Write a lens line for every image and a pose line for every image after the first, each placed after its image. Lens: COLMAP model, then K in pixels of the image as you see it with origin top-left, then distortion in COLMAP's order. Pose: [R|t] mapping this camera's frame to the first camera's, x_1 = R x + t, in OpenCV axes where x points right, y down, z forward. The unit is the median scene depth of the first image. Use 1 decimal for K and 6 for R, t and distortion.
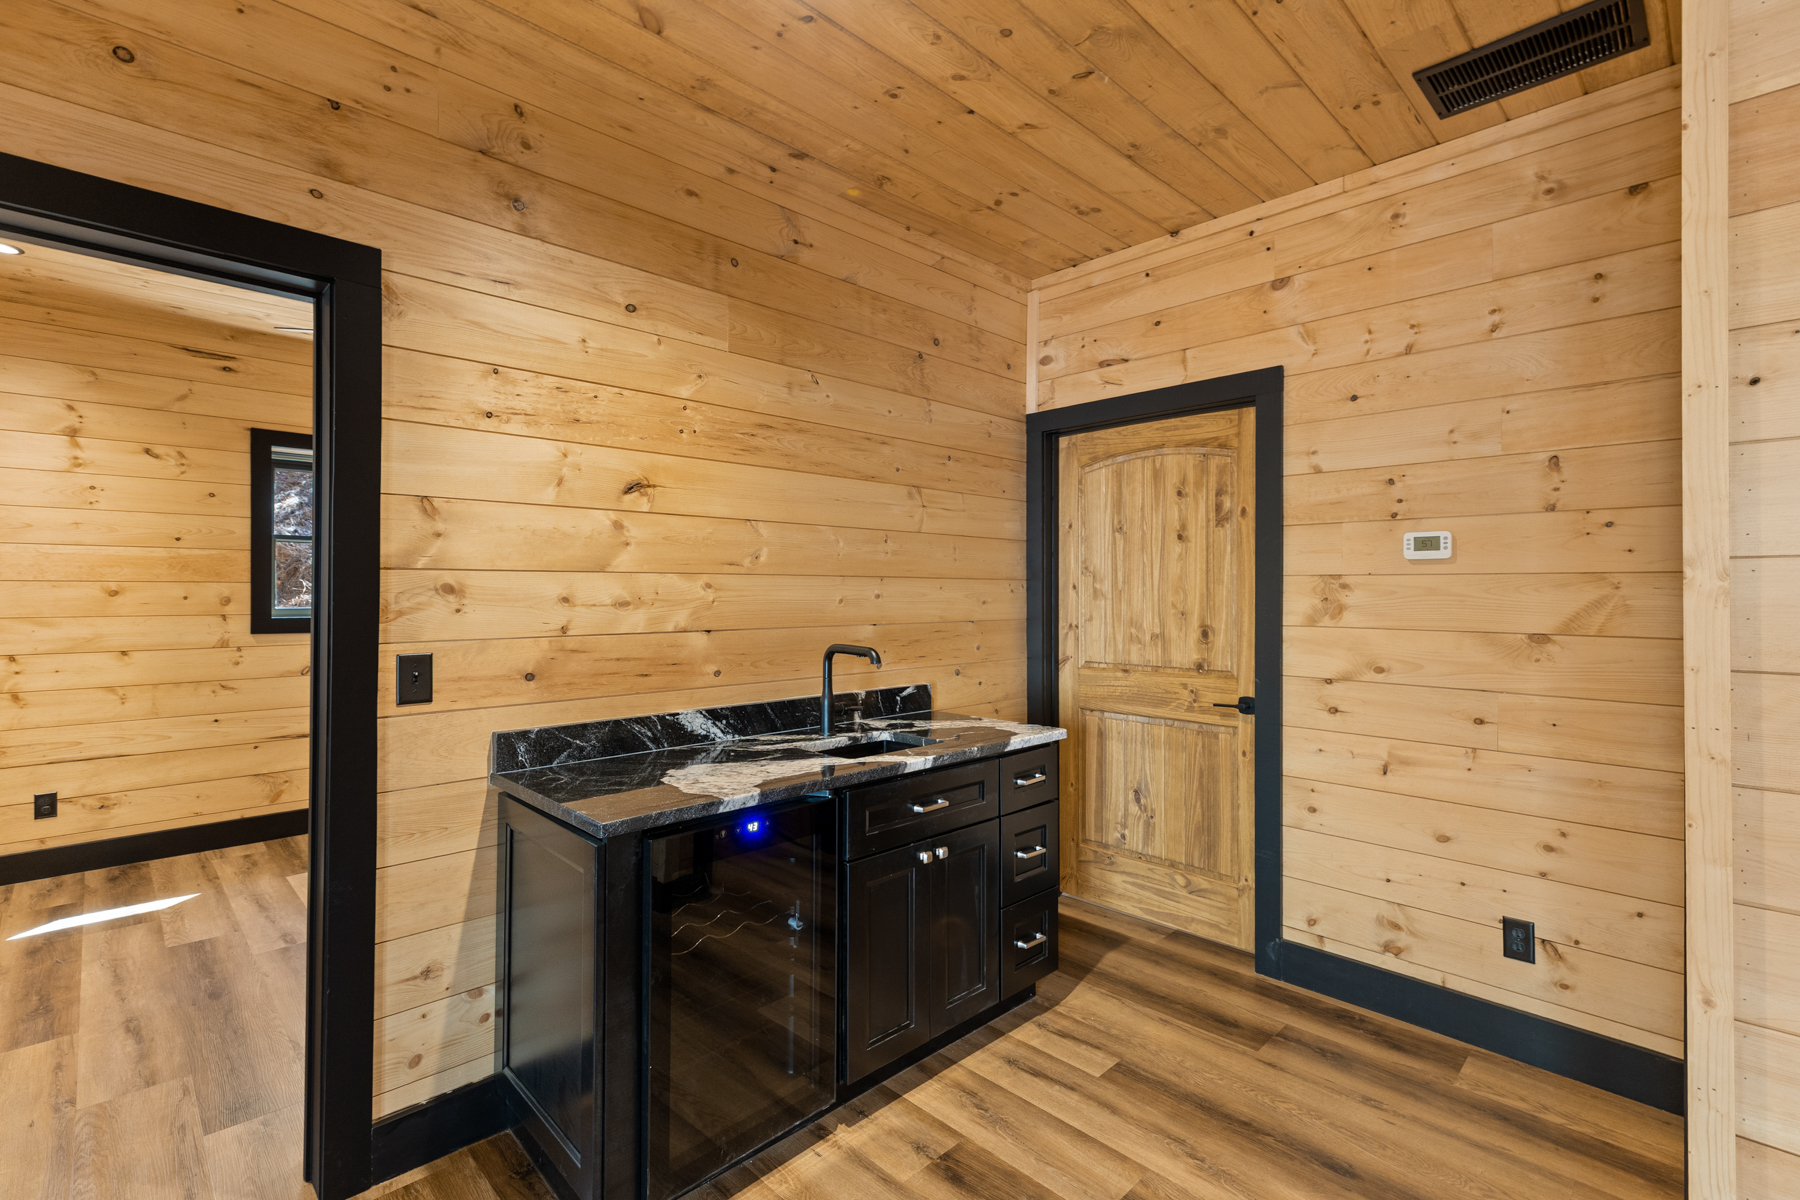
lens RADIAL K [[792.2, 0, 911.3], [0, 792.2, 598.0], [0, 0, 1]] dist [0.001846, -0.000116]
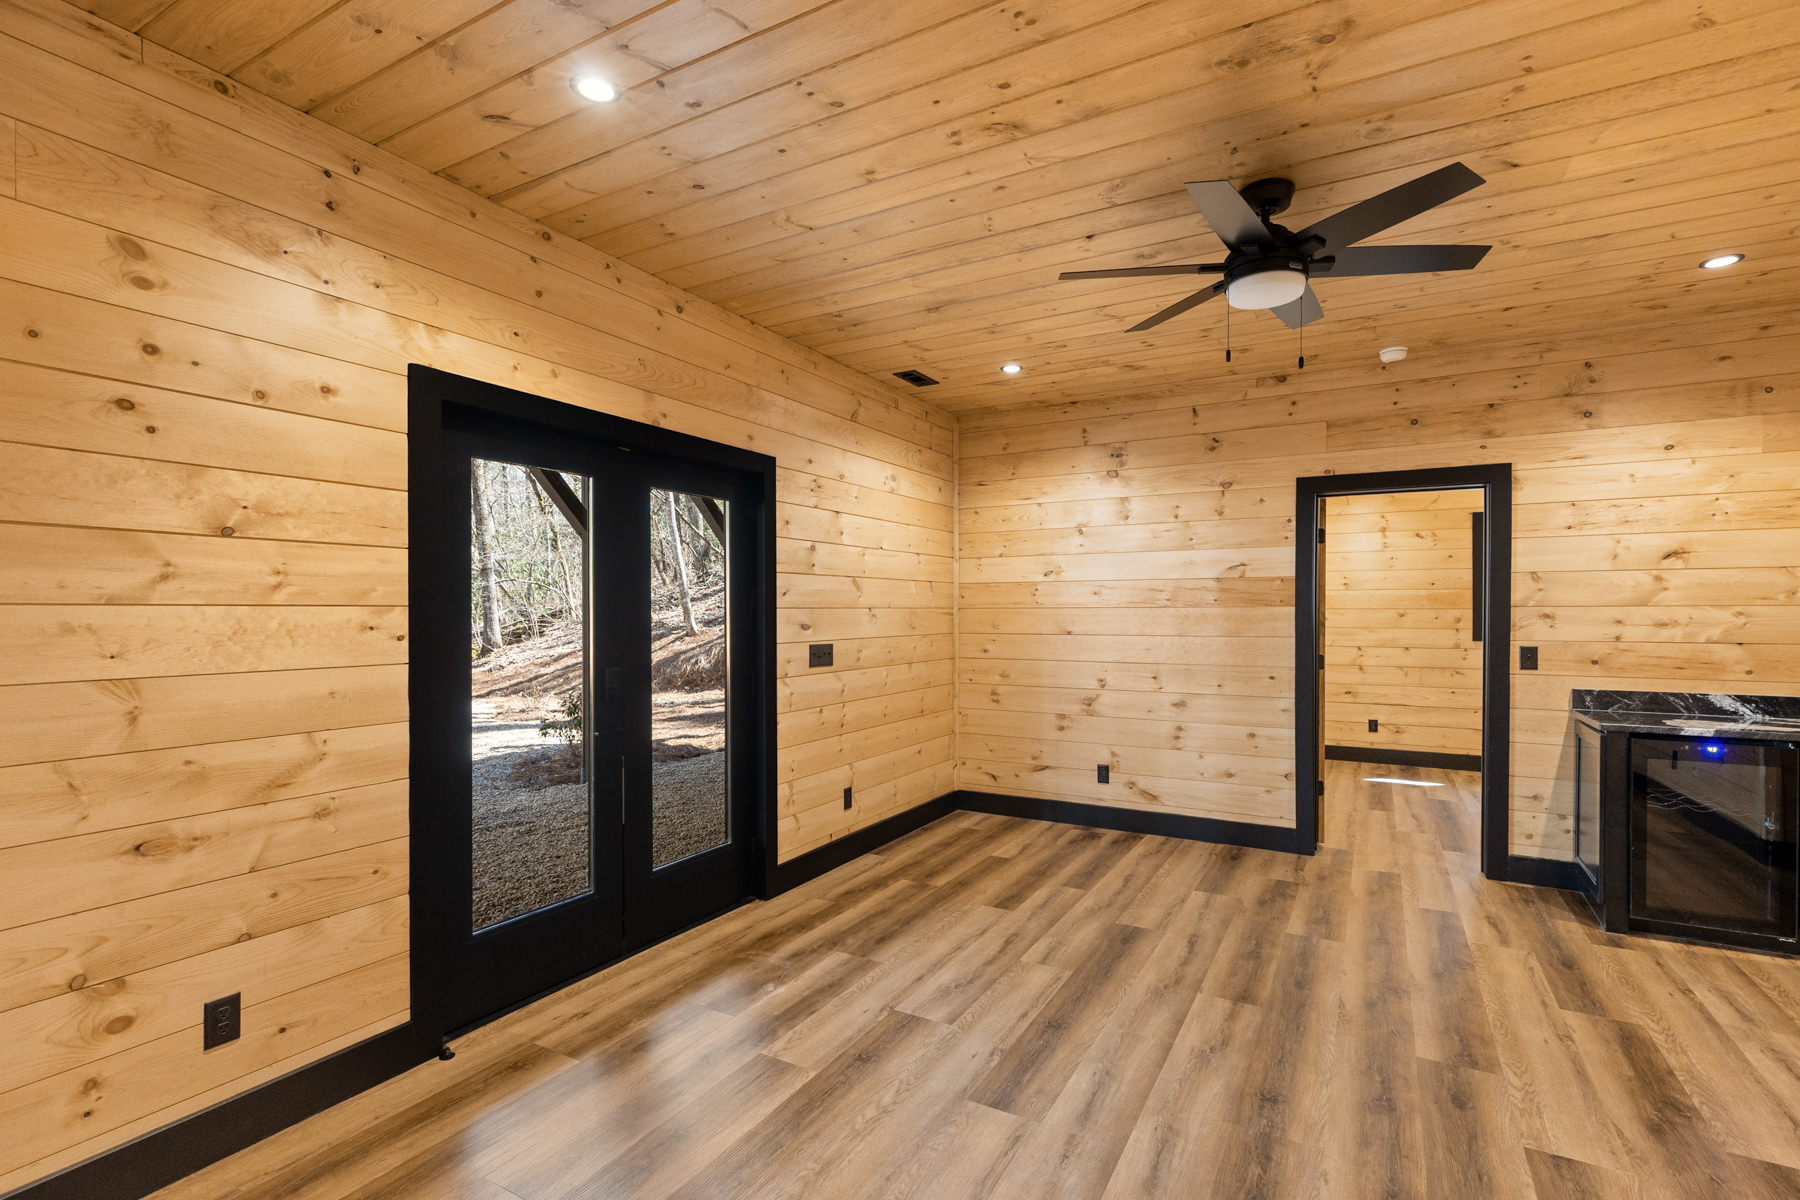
lens RADIAL K [[834.8, 0, 900.0], [0, 834.8, 600.0], [0, 0, 1]] dist [0.006545, 0.001041]
pose [[0.253947, -0.013171, -0.967128, 0.894063], [-0.006788, 0.999858, -0.015399, -0.005976], [0.967194, 0.010475, 0.253822, -0.960704]]
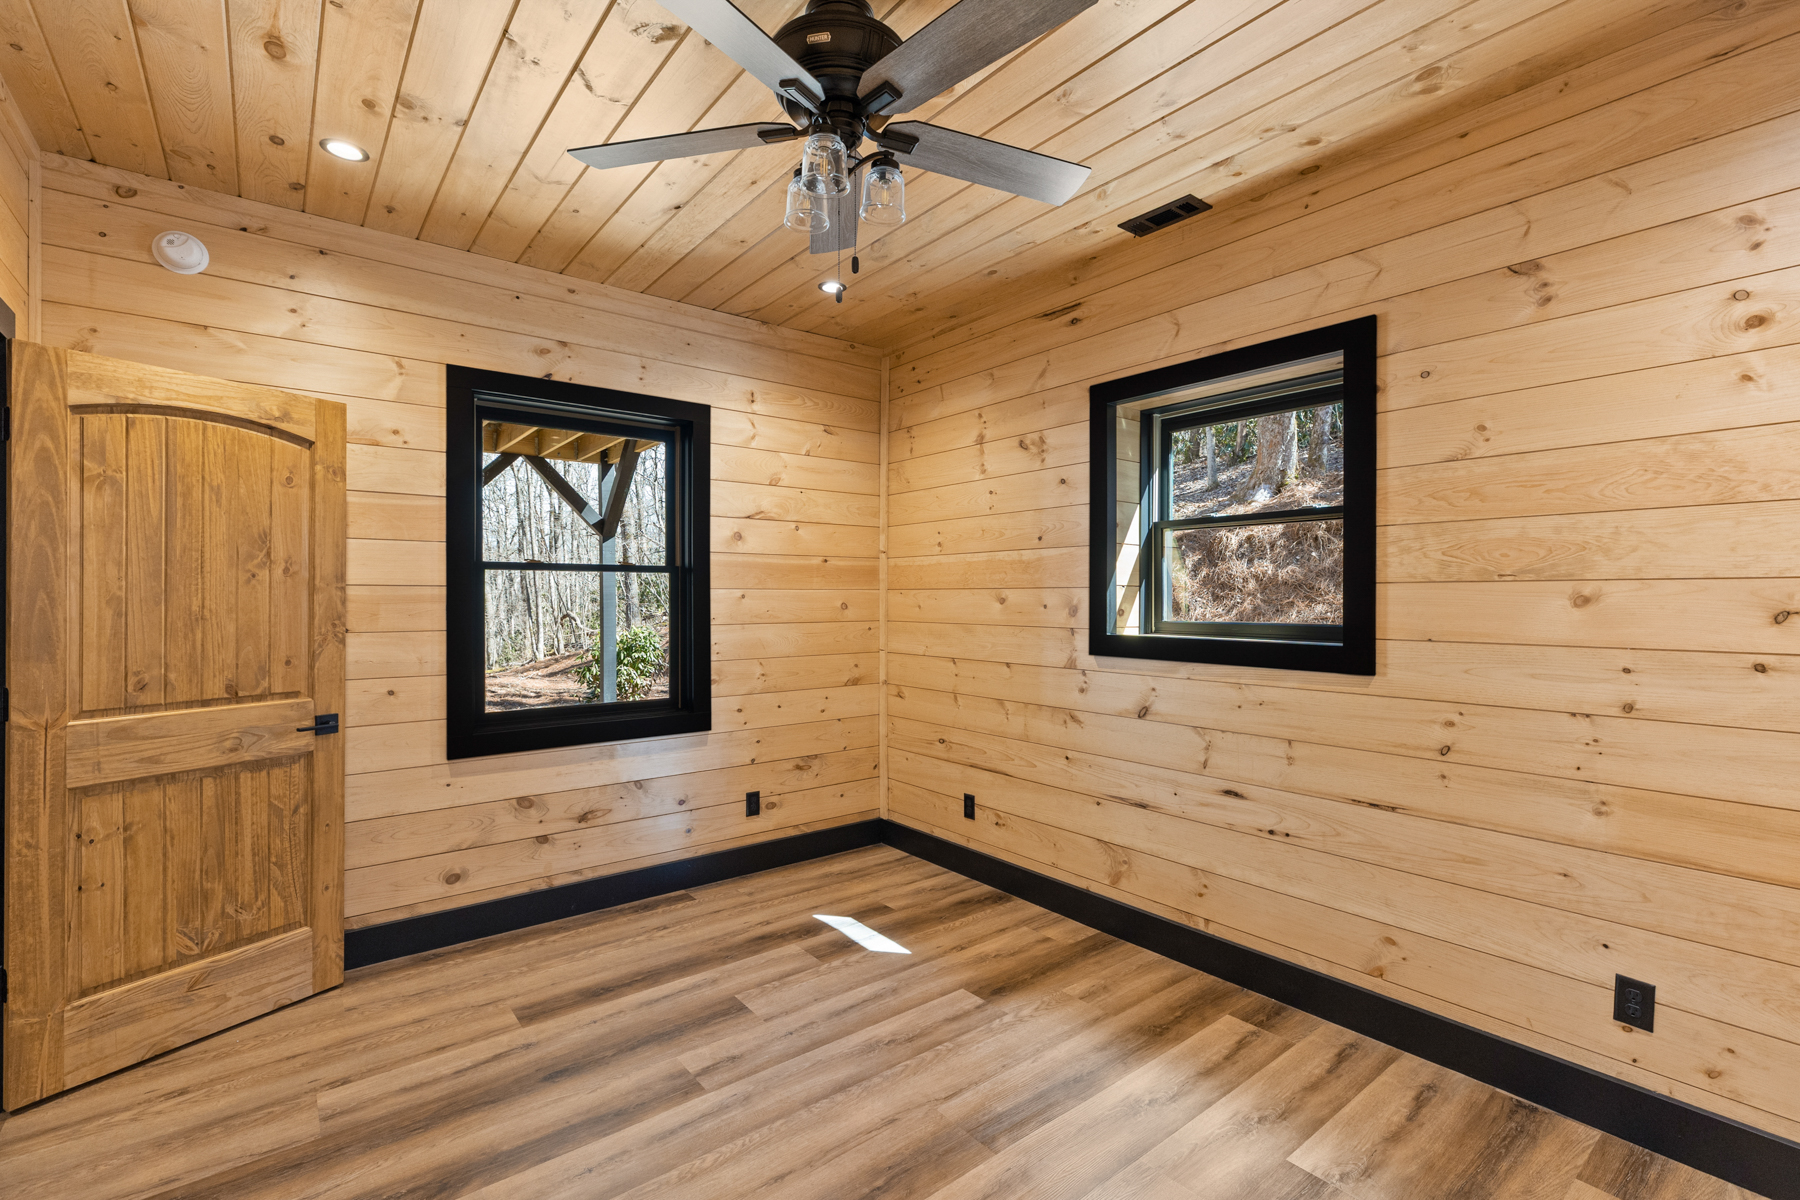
lens RADIAL K [[792.2, 0, 911.3], [0, 792.2, 598.0], [0, 0, 1]] dist [0.001846, -0.000116]
pose [[-0.117800, 0.000034, -0.993037, -0.086316], [-0.007121, 0.999974, 0.000879, -0.015683], [0.993012, 0.007175, -0.117797, 1.606651]]
